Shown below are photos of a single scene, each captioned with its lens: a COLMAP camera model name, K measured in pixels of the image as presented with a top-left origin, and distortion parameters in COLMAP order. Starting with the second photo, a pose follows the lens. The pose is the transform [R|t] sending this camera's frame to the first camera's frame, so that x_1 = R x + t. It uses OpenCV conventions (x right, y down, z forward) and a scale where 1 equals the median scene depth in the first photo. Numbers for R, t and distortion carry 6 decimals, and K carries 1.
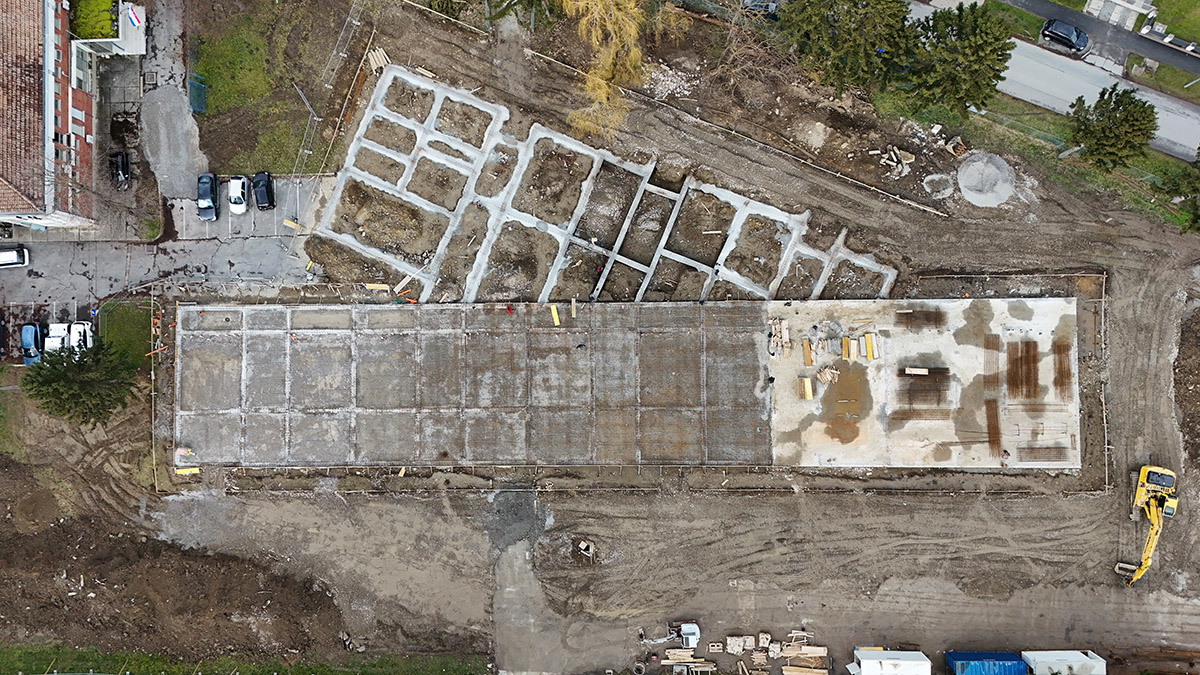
lens RADIAL K [[878.4, 0, 600.0], [0, 878.4, 337.5], [0, 0, 1]] dist [0.111030, -0.125681]
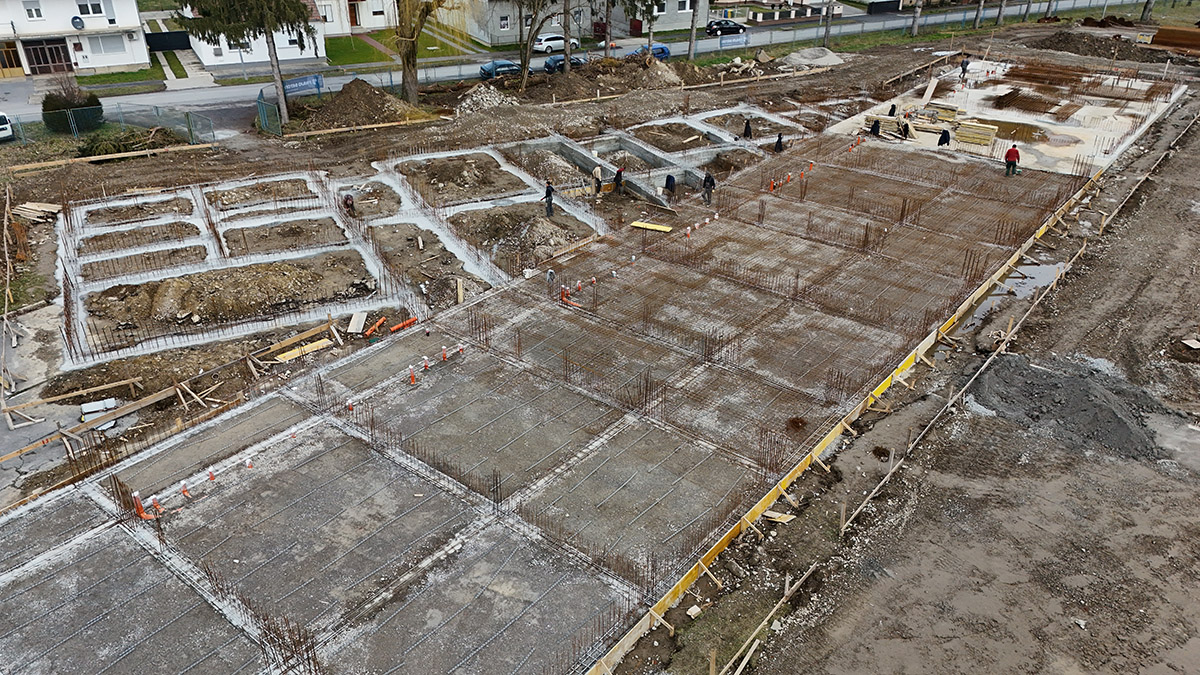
lens RADIAL K [[878.4, 0, 600.0], [0, 878.4, 337.5], [0, 0, 1]] dist [0.111030, -0.125681]
pose [[0.631148, -0.326485, 0.703605, -0.438609], [0.773323, 0.335263, -0.538118, 0.240229], [-0.060206, 0.883746, 0.464078, 0.820304]]
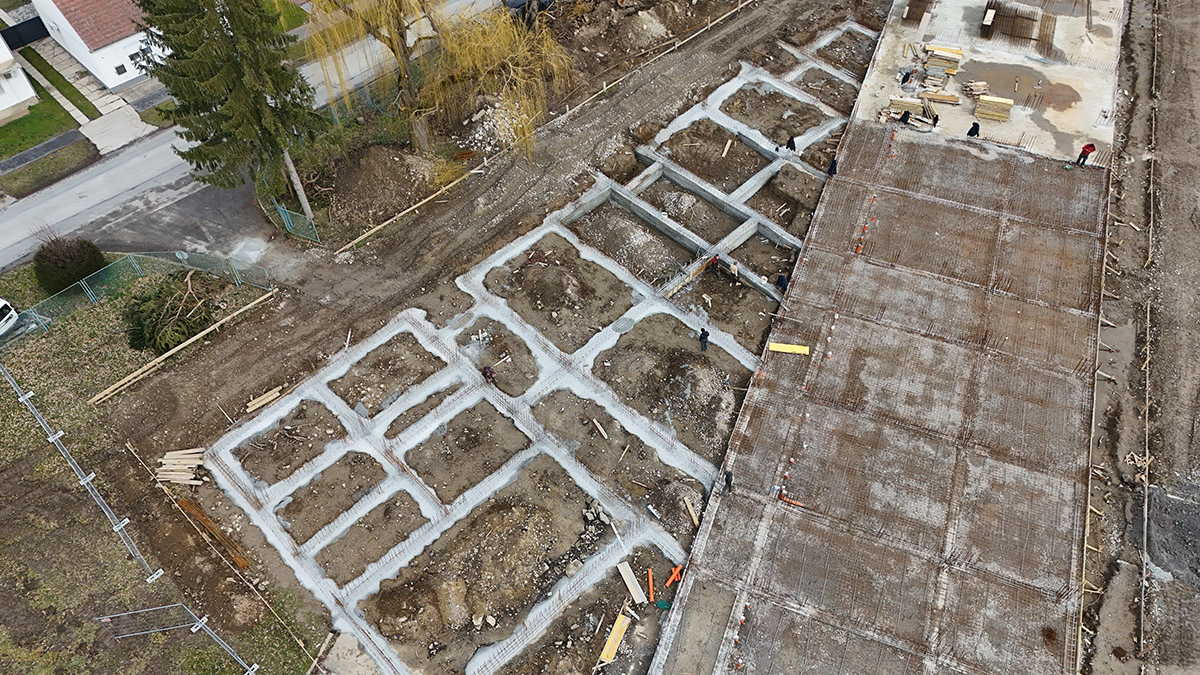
lens RADIAL K [[878.4, 0, 600.0], [0, 878.4, 337.5], [0, 0, 1]] dist [0.111030, -0.125681]
pose [[0.379456, -0.687537, 0.619118, -0.423232], [0.924560, 0.306849, -0.225902, -0.012333], [-0.034660, 0.658131, 0.752105, 0.588139]]
